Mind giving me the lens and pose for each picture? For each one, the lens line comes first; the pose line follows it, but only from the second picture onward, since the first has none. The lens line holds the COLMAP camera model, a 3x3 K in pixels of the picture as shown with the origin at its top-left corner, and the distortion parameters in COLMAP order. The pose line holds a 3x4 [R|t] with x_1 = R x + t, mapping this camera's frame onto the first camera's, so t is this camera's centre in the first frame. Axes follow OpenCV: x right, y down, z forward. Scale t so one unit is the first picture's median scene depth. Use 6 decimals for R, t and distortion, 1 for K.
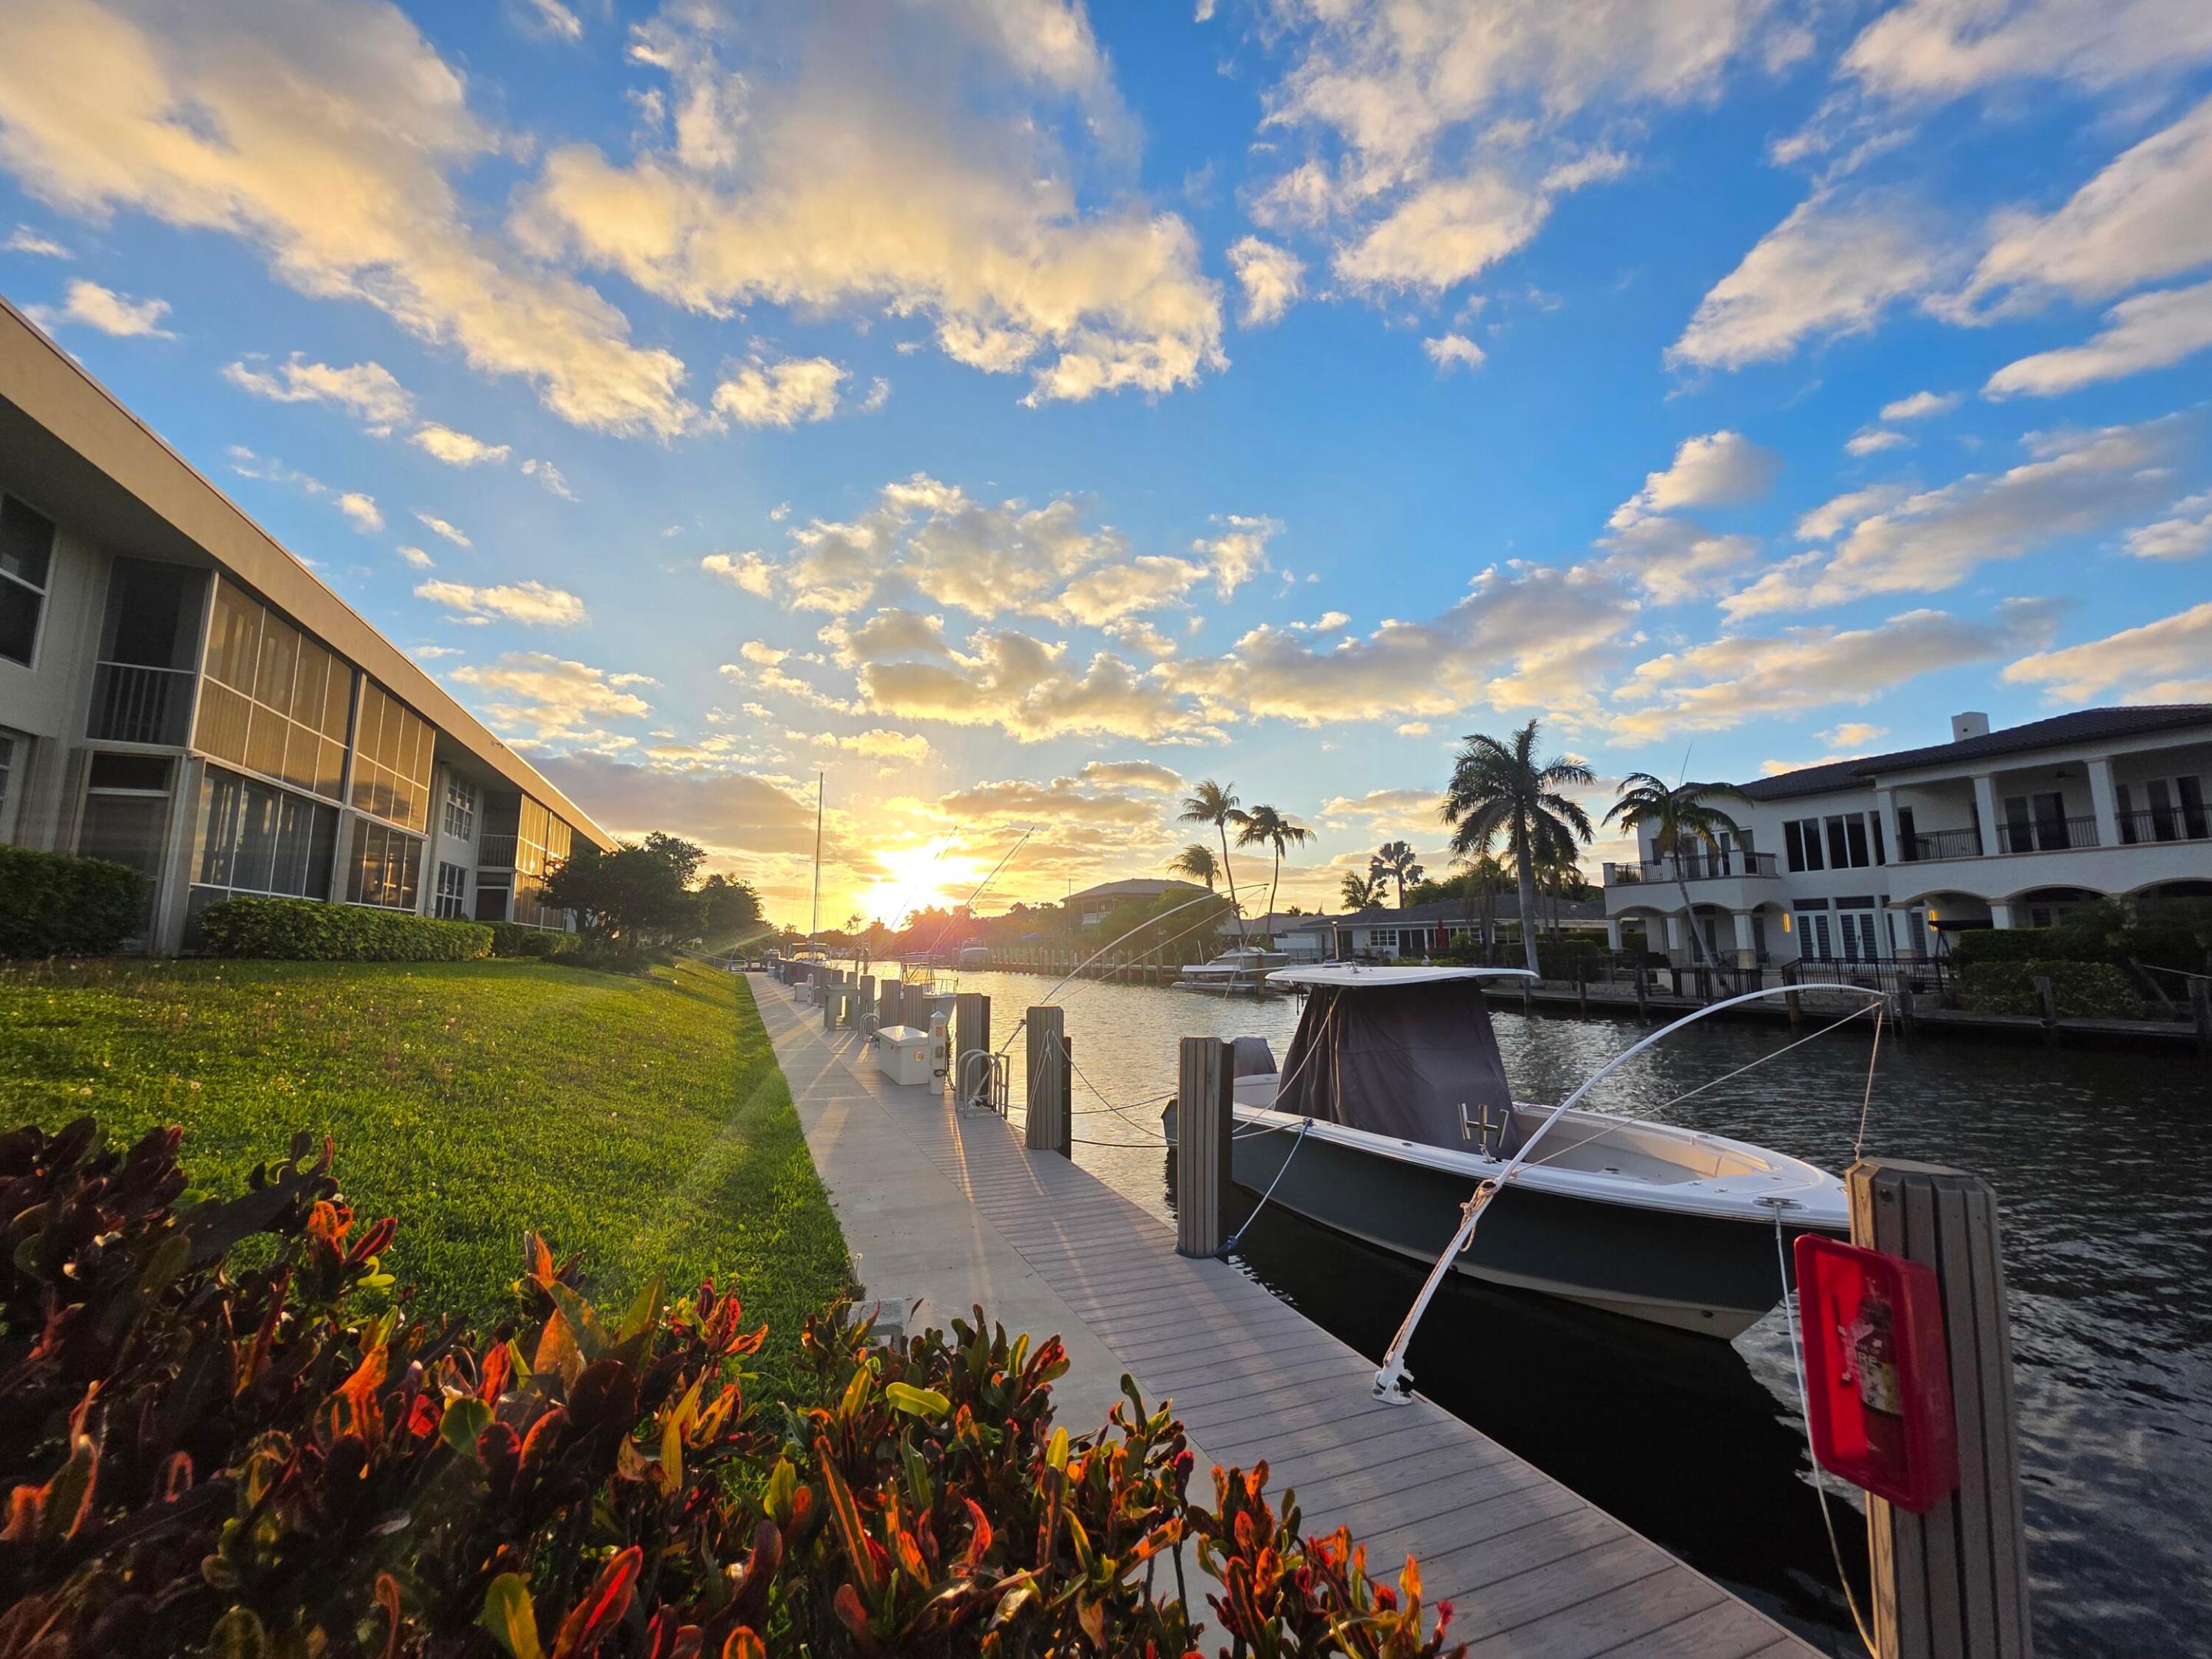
lens RADIAL K [[889.1, 0, 1113.8], [0, 889.1, 828.4], [0, 0, 1]] dist [-0.002723, -0.000605]
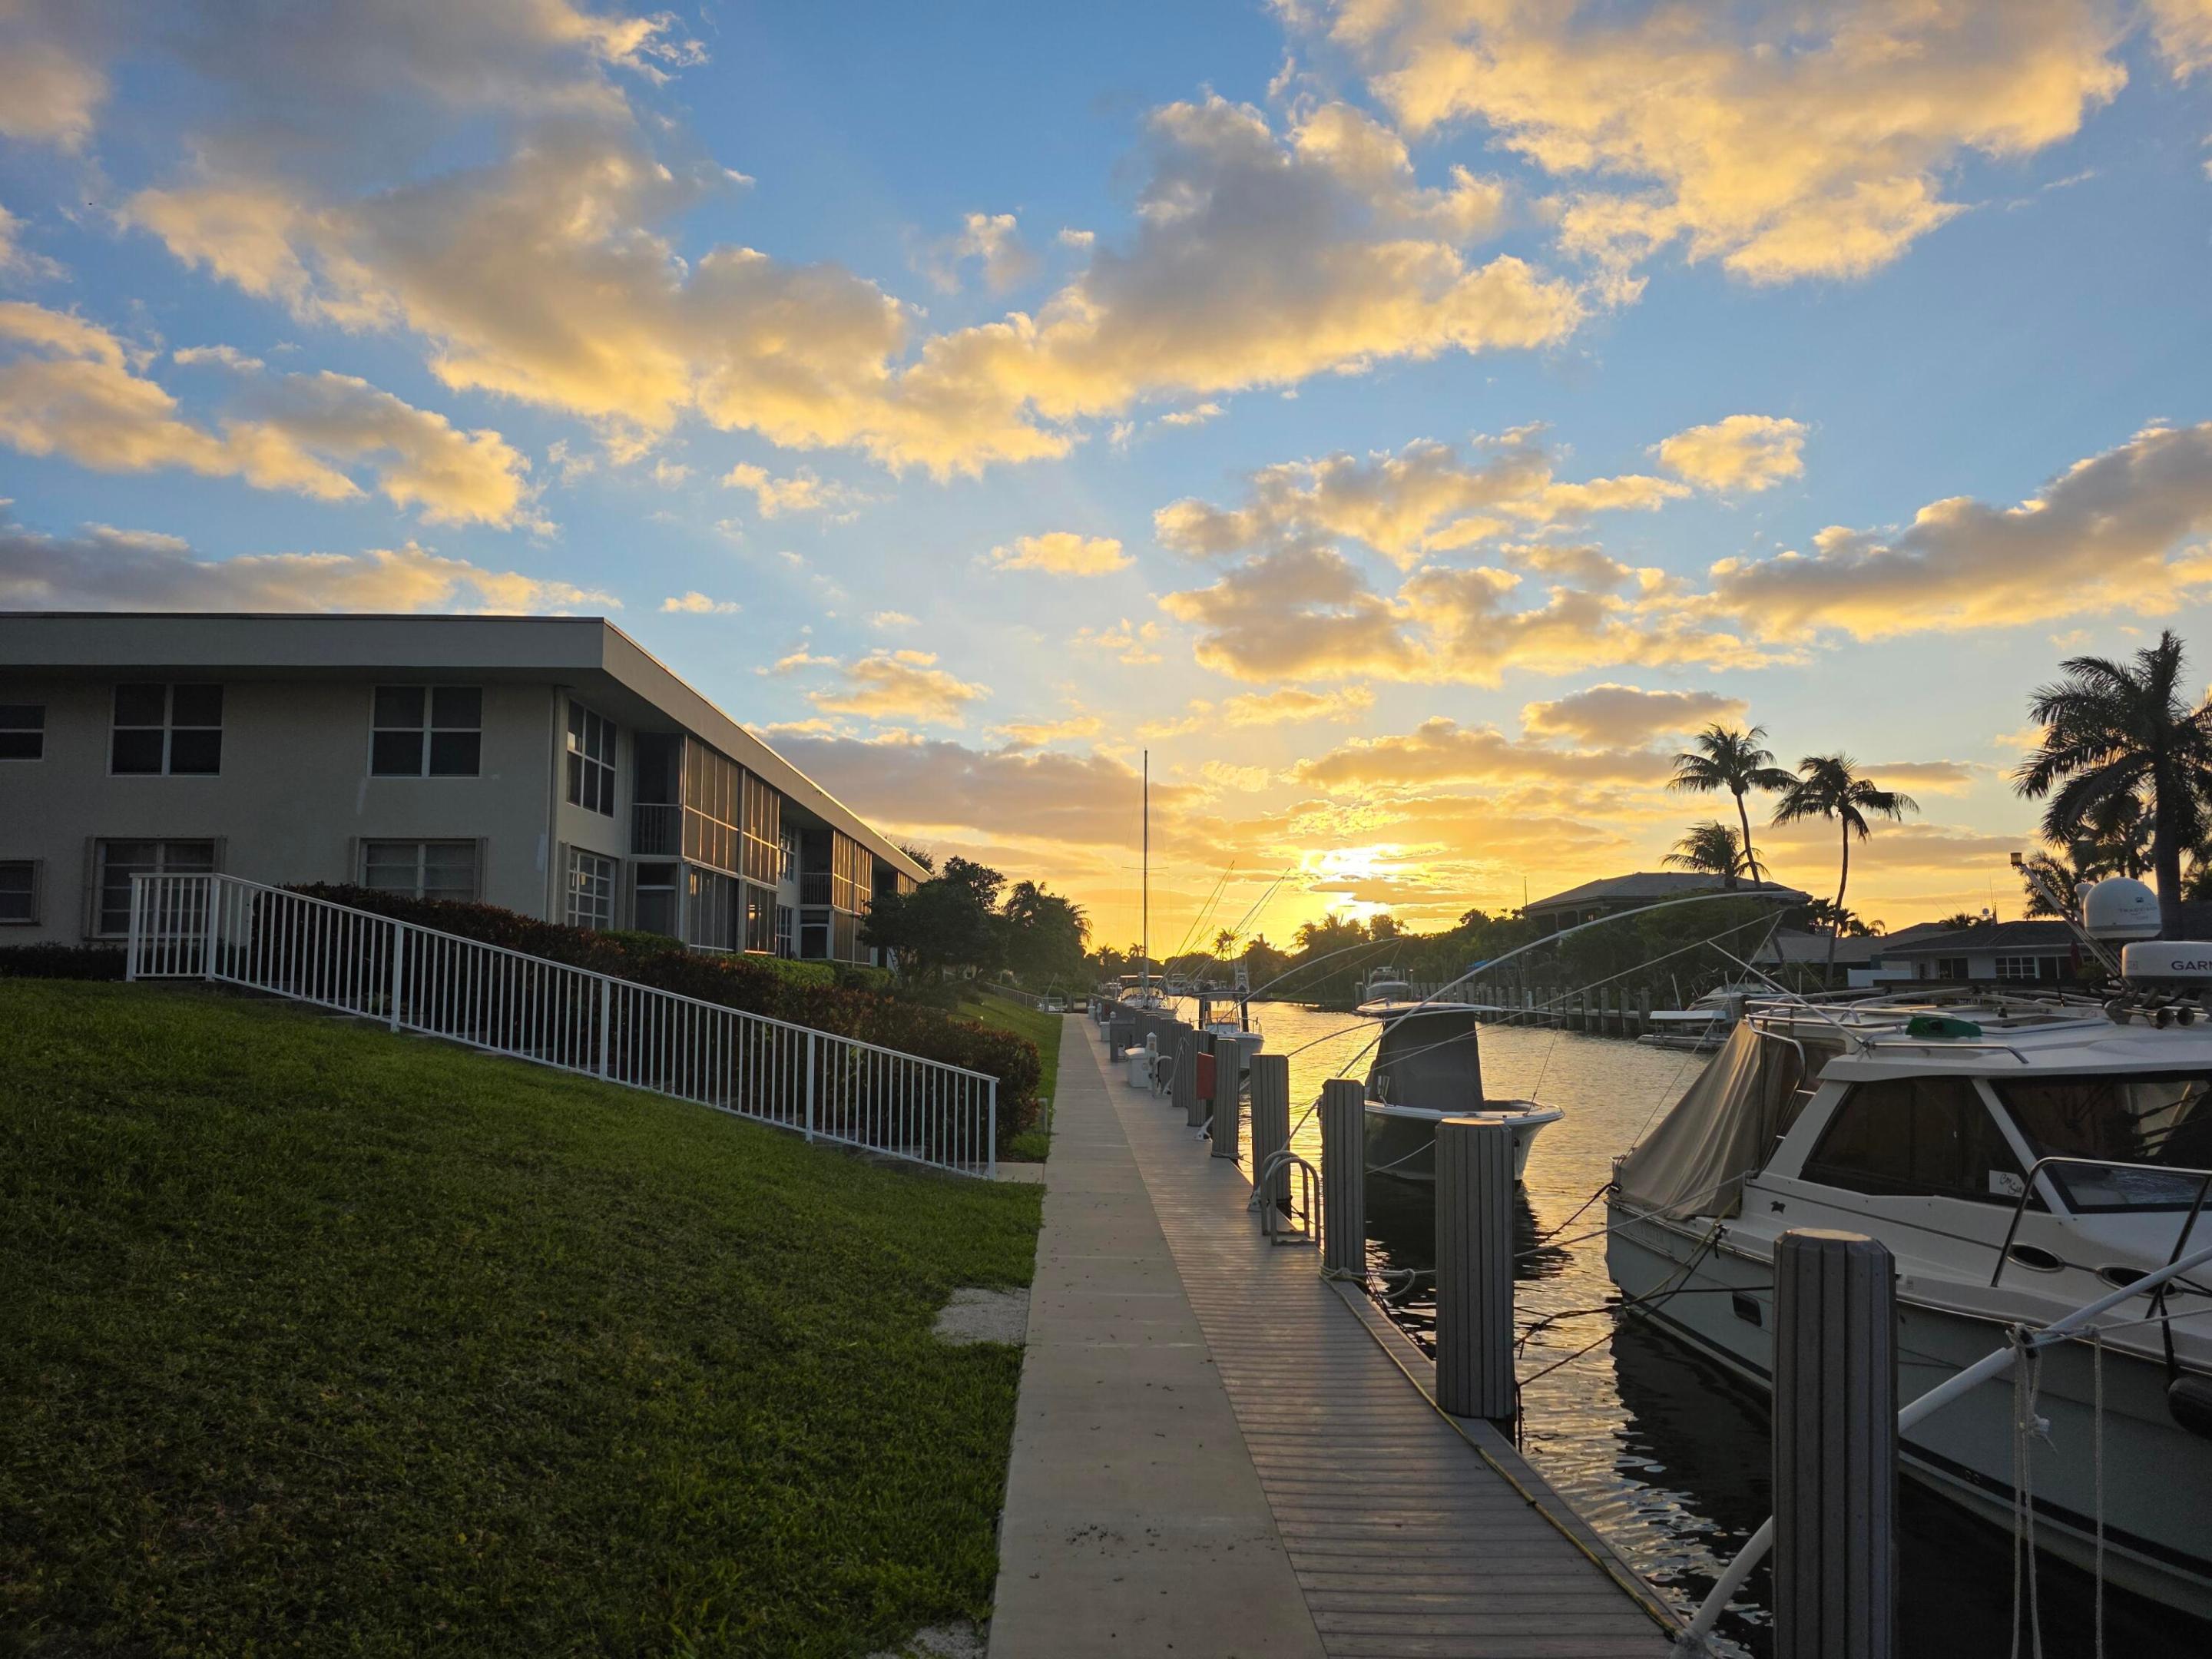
lens RADIAL K [[1476.1, 0, 1113.3], [0, 1476.1, 852.1], [0, 0, 1]] dist [0.110567, -0.150093]
pose [[0.933468, -0.030178, -0.357389, 0.083093], [0.046911, 0.998167, 0.038243, -0.023861], [0.355579, -0.052464, 0.933172, -0.166229]]
